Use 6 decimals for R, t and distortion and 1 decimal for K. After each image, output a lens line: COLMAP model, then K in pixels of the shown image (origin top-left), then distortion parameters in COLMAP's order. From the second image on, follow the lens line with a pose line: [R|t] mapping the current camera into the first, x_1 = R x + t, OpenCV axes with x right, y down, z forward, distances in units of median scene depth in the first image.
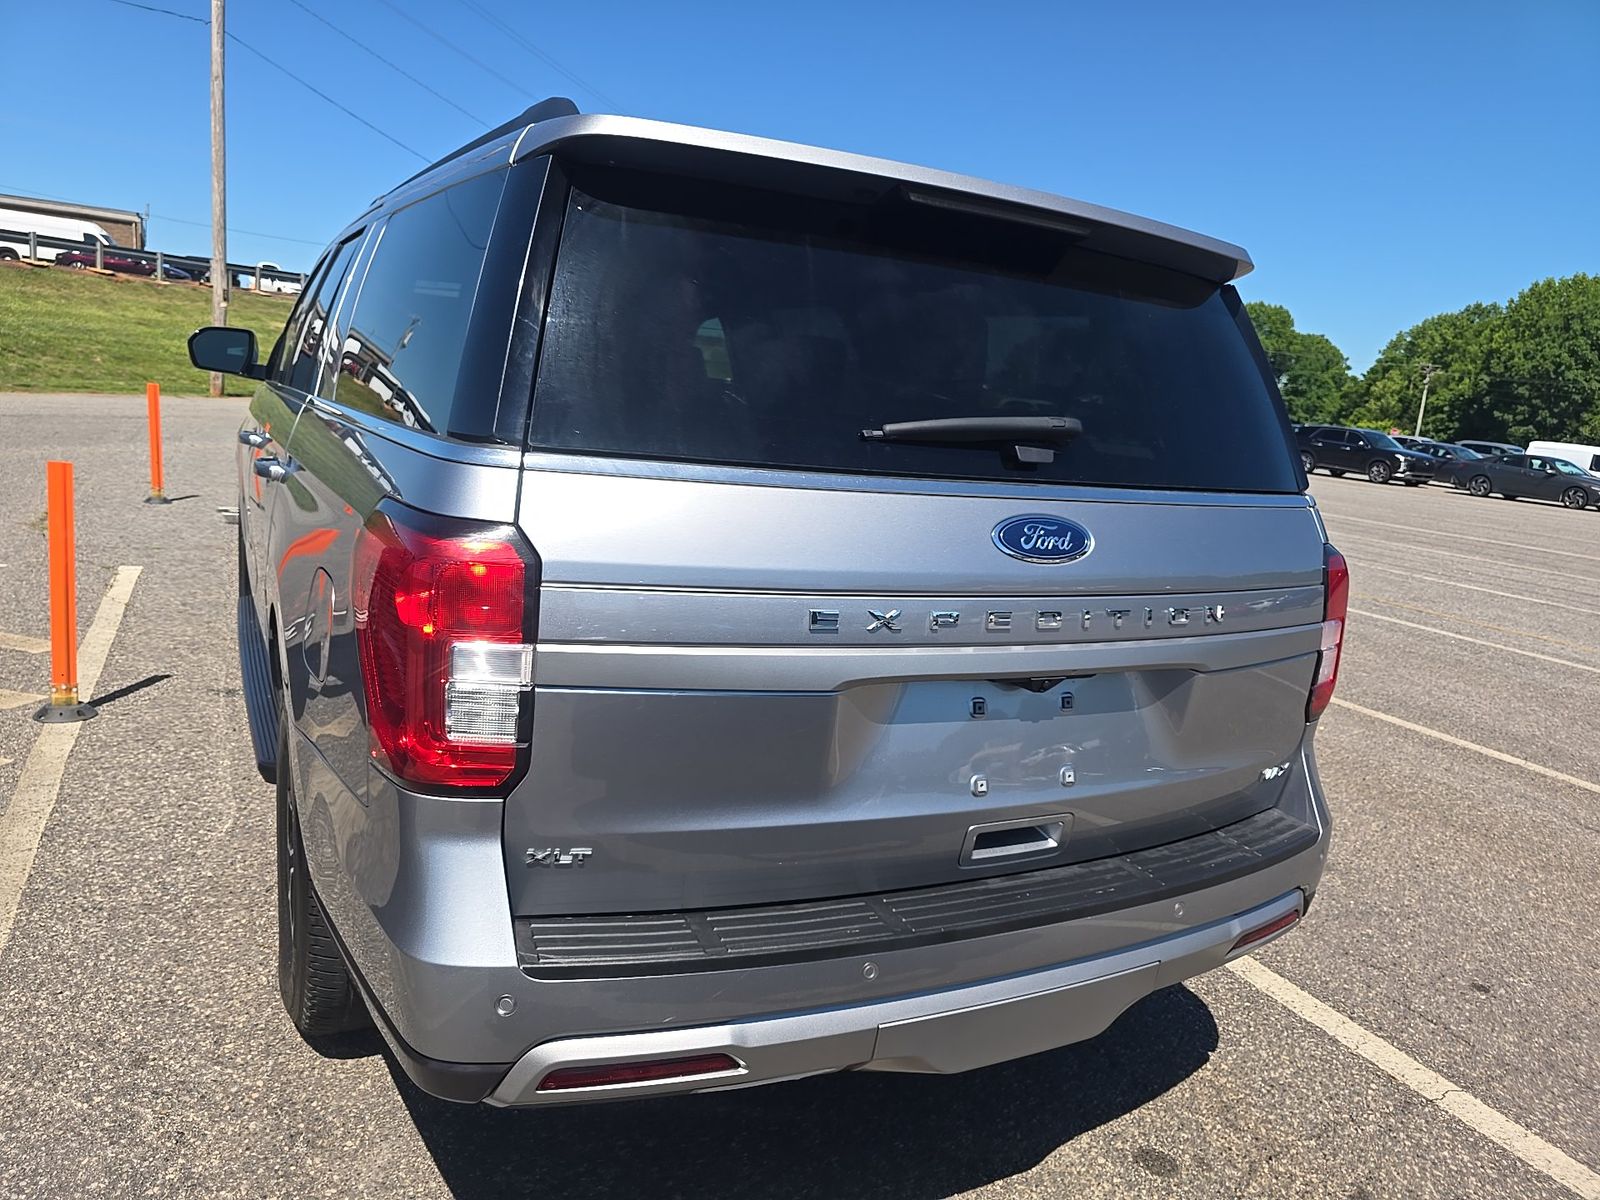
lens RADIAL K [[1063.2, 0, 805.5], [0, 1063.2, 600.0], [0, 0, 1]] dist [0.040427, -0.033075]
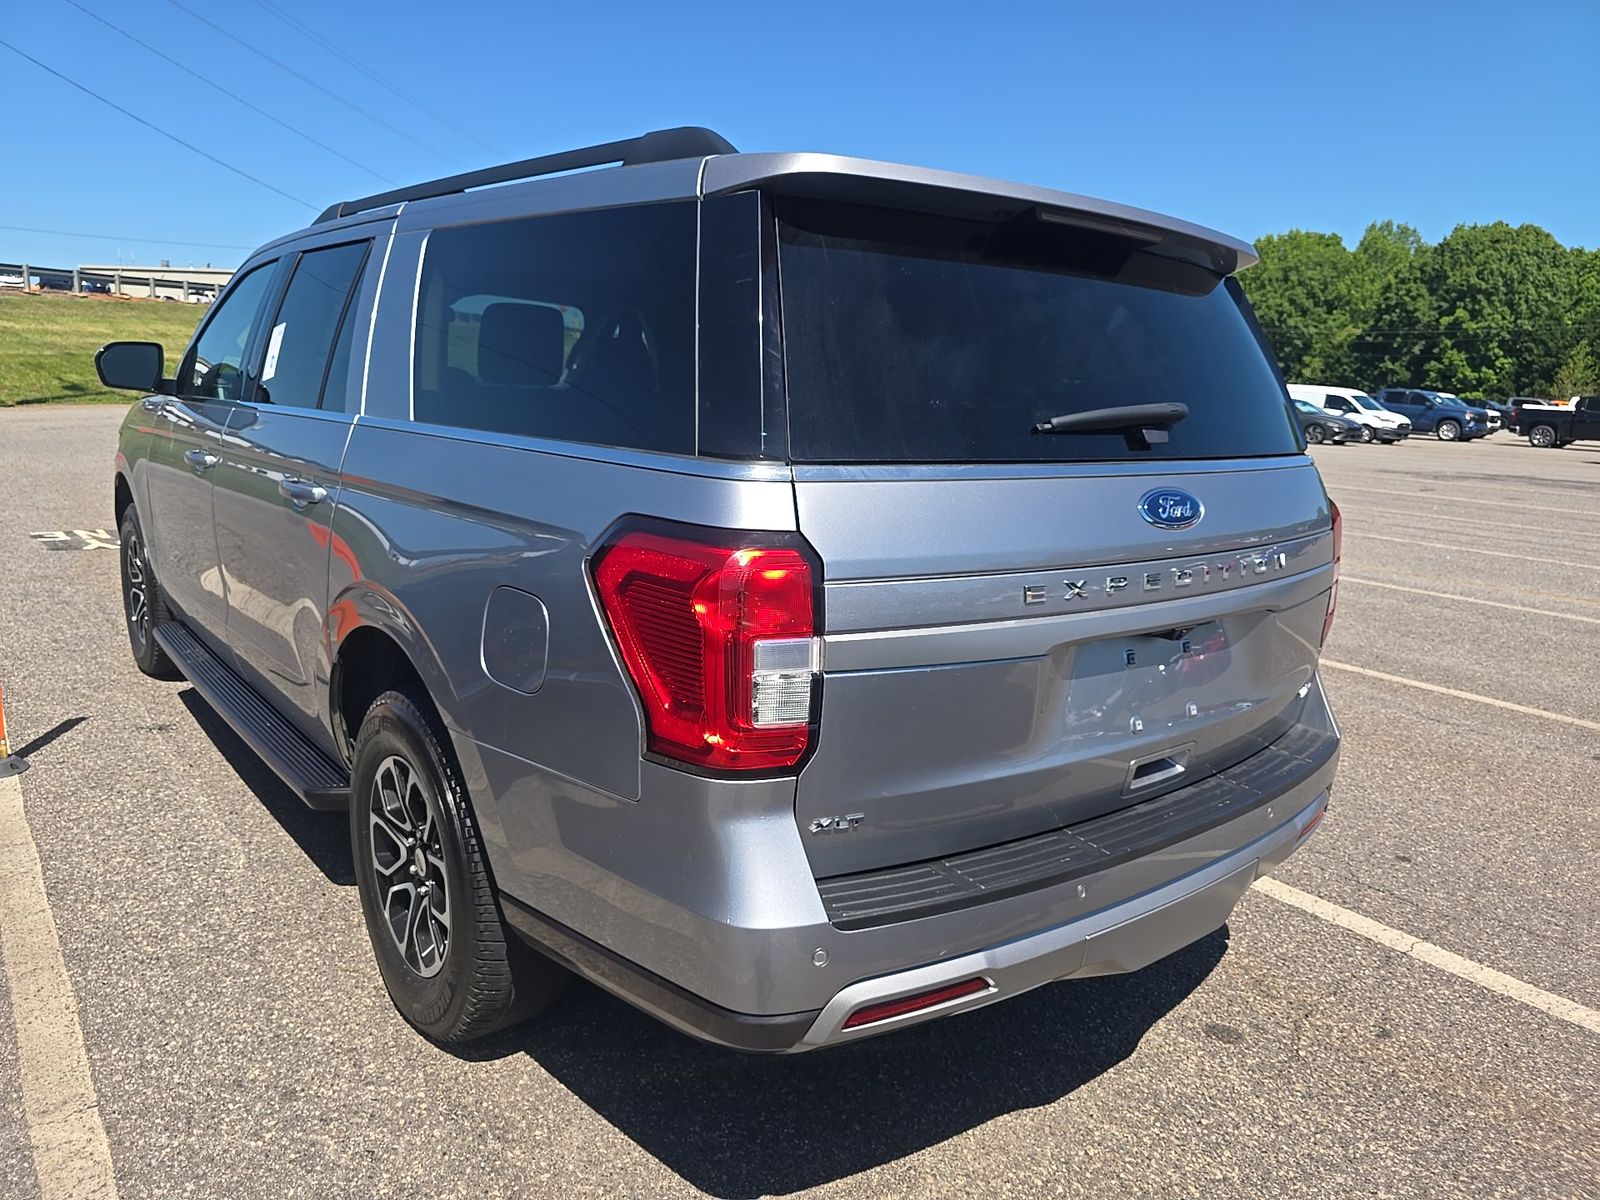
lens RADIAL K [[1063.2, 0, 801.9], [0, 1063.2, 602.3], [0, 0, 1]] dist [0.040427, -0.033075]
pose [[0.980617, -0.086309, 0.175899, -0.289961], [0.081713, 0.996102, 0.033221, -0.020314], [-0.178081, -0.018204, 0.983847, -0.058316]]
